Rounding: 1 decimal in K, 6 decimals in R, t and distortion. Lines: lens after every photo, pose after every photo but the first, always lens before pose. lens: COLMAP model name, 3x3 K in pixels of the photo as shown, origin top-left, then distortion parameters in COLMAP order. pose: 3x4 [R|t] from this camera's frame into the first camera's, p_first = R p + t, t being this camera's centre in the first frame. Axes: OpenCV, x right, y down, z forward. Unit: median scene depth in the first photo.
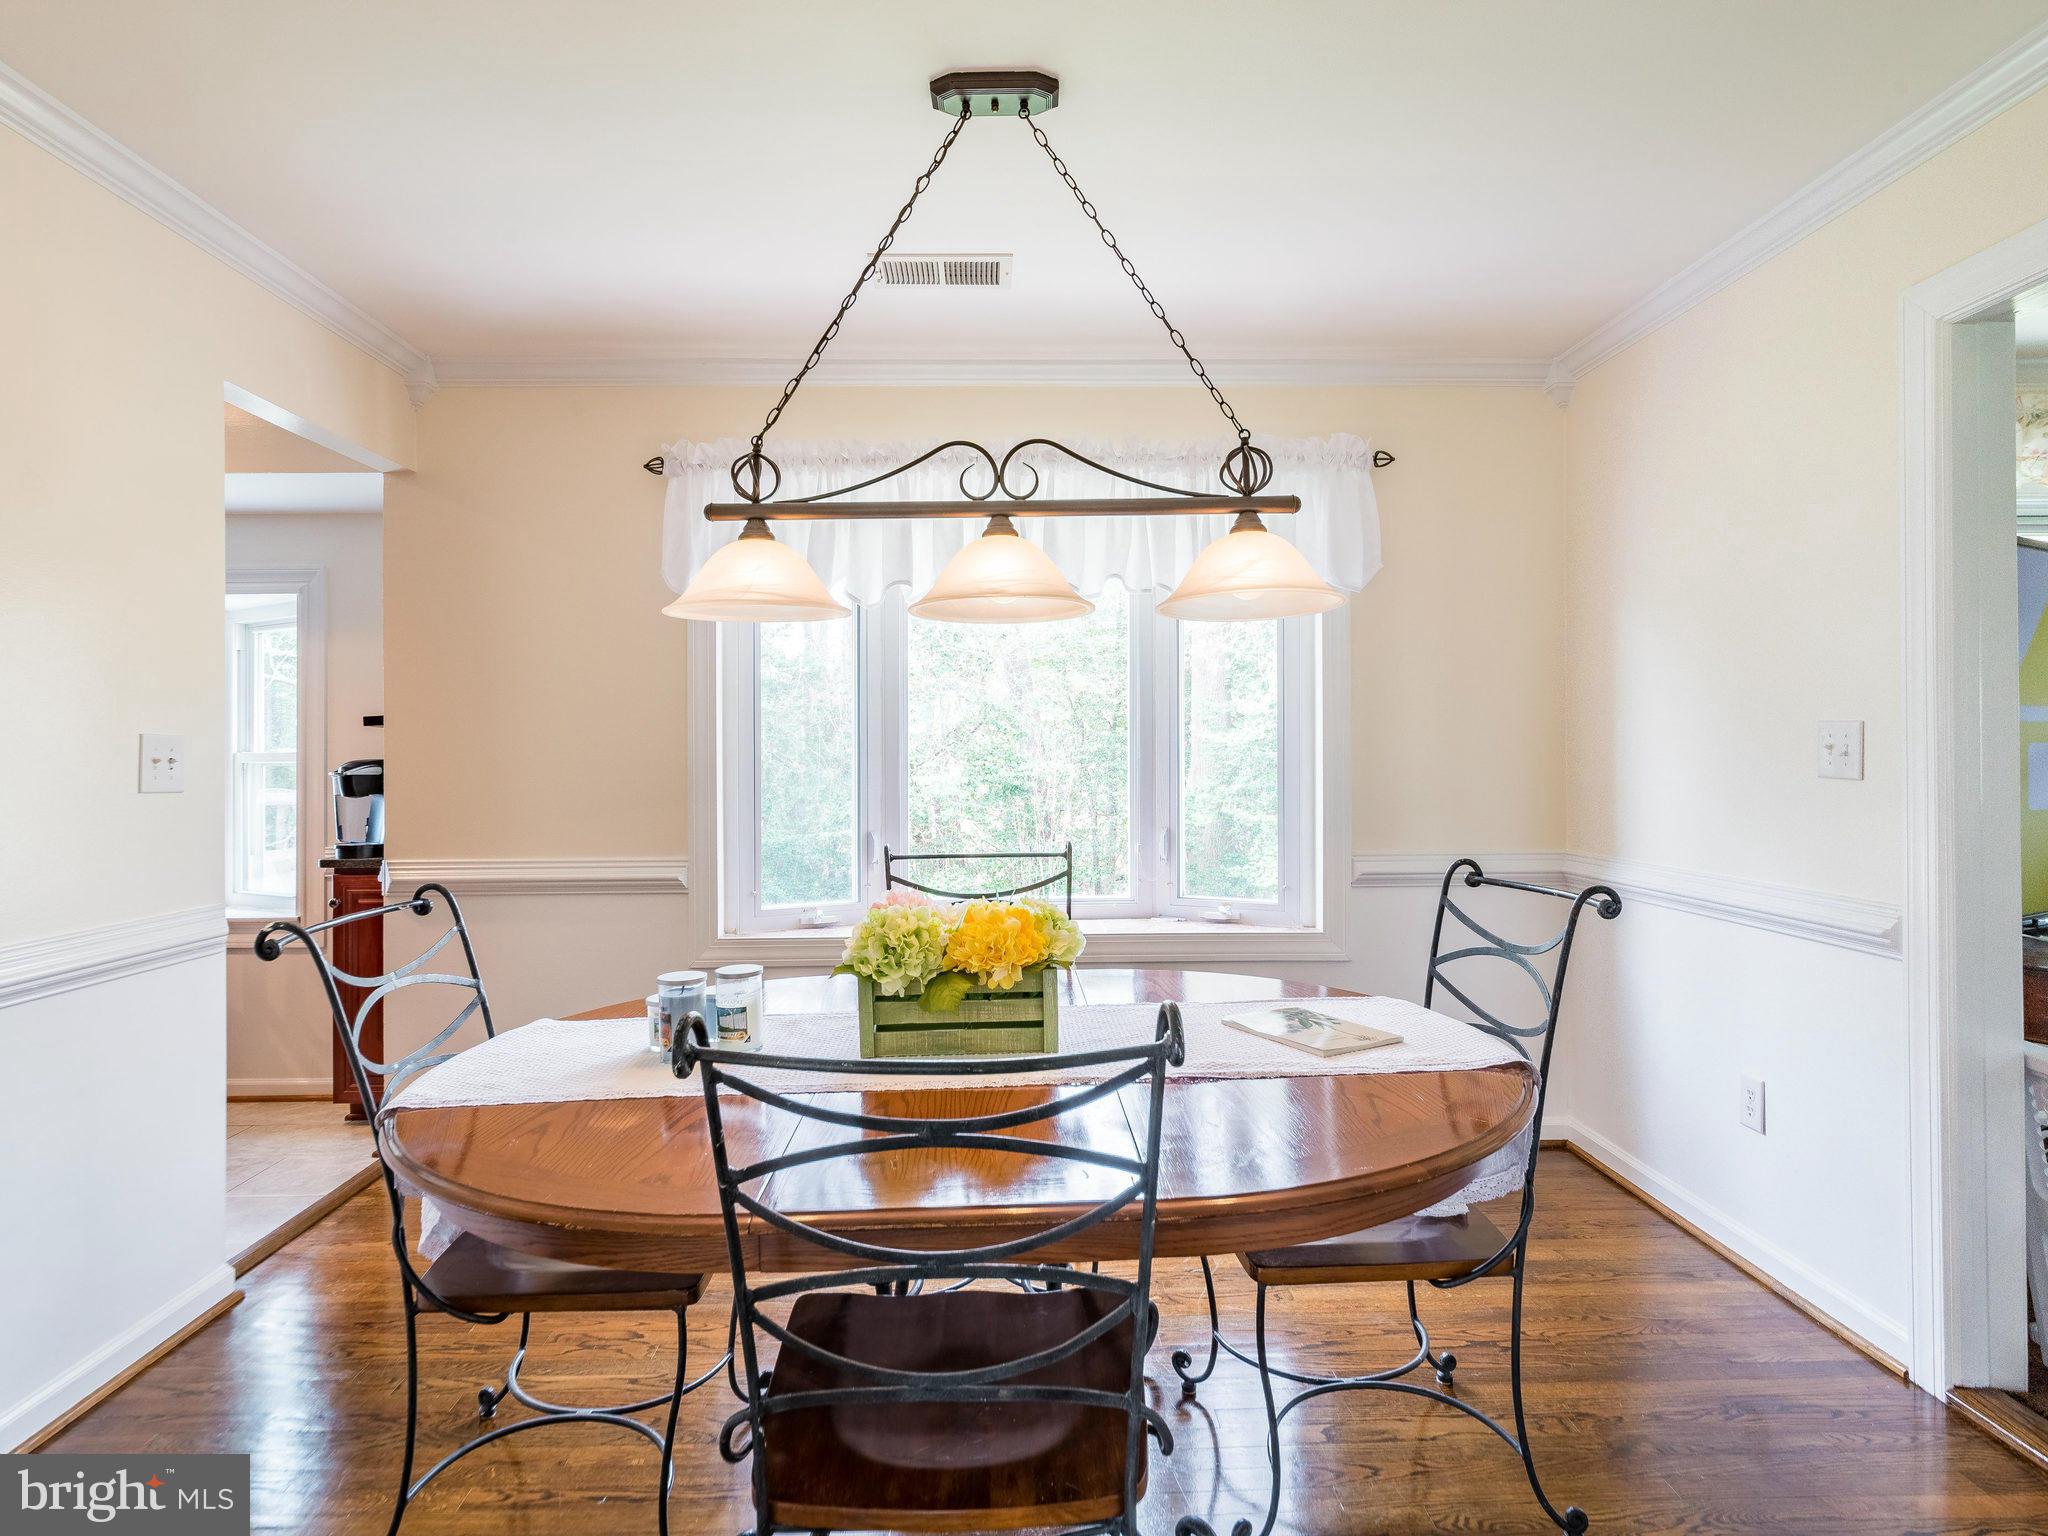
lens RADIAL K [[1142.4, 0, 1020.8], [0, 1142.4, 753.5], [0, 0, 1]] dist [-0.000723, 0.002858]
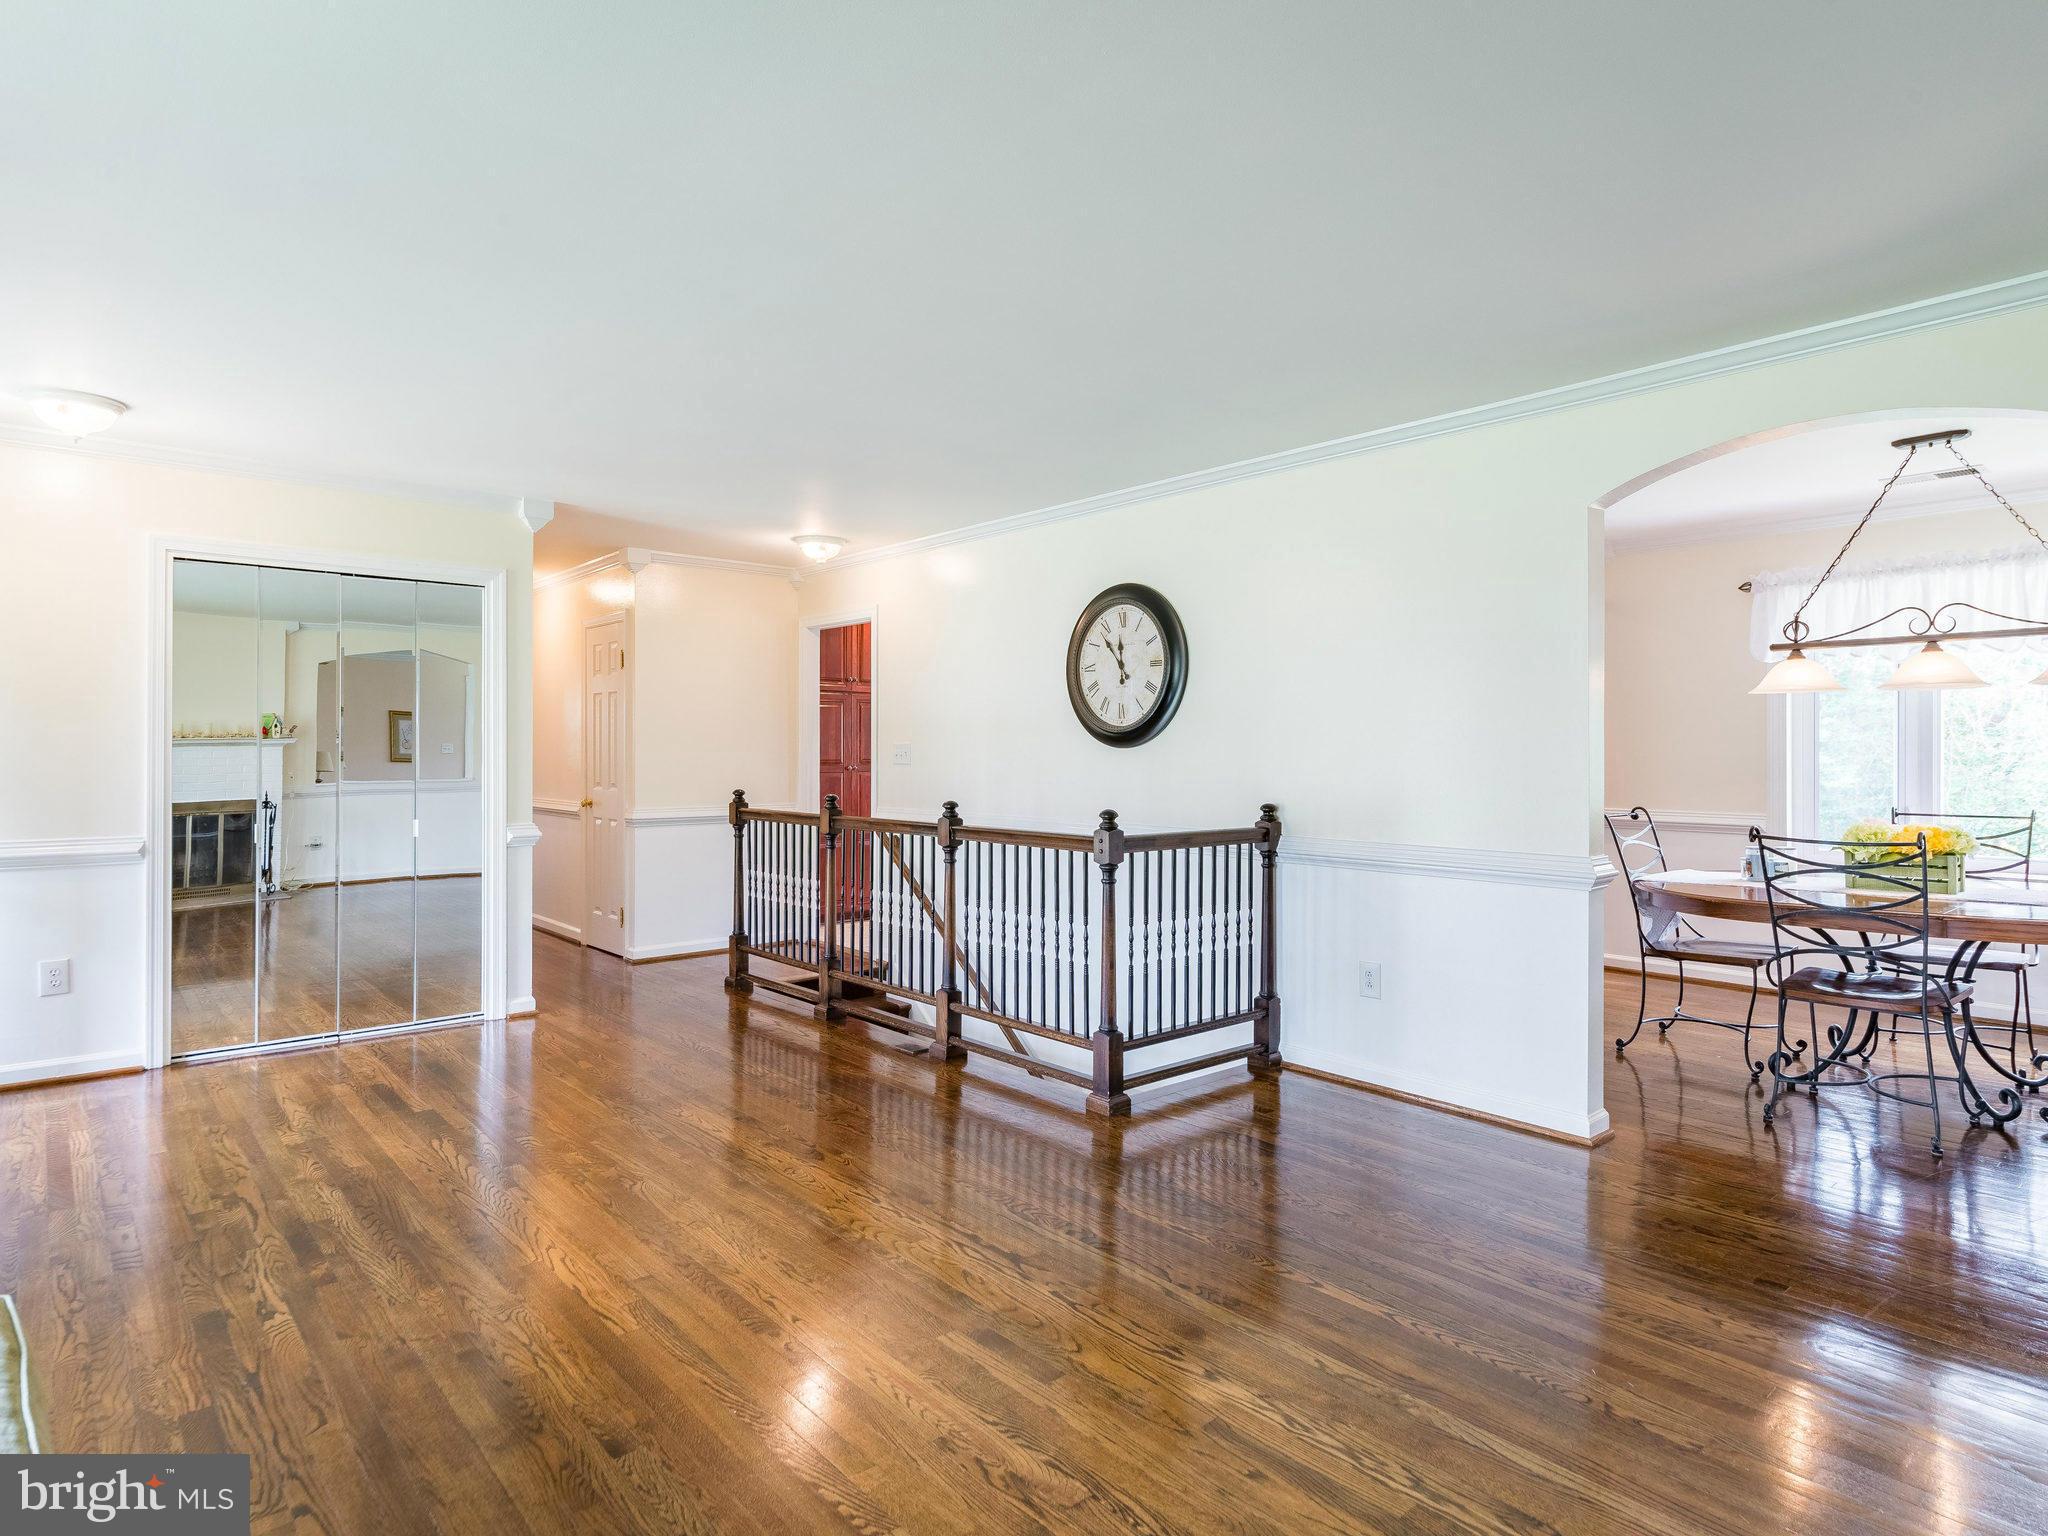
lens RADIAL K [[1142.4, 0, 1016.7], [0, 1142.4, 764.9], [0, 0, 1]] dist [-0.000723, 0.002858]
pose [[0.640016, 0.008351, -0.768316, 0.515029], [0.002277, 0.999916, 0.012764, -0.013421], [0.768358, -0.009919, 0.639943, -1.614835]]
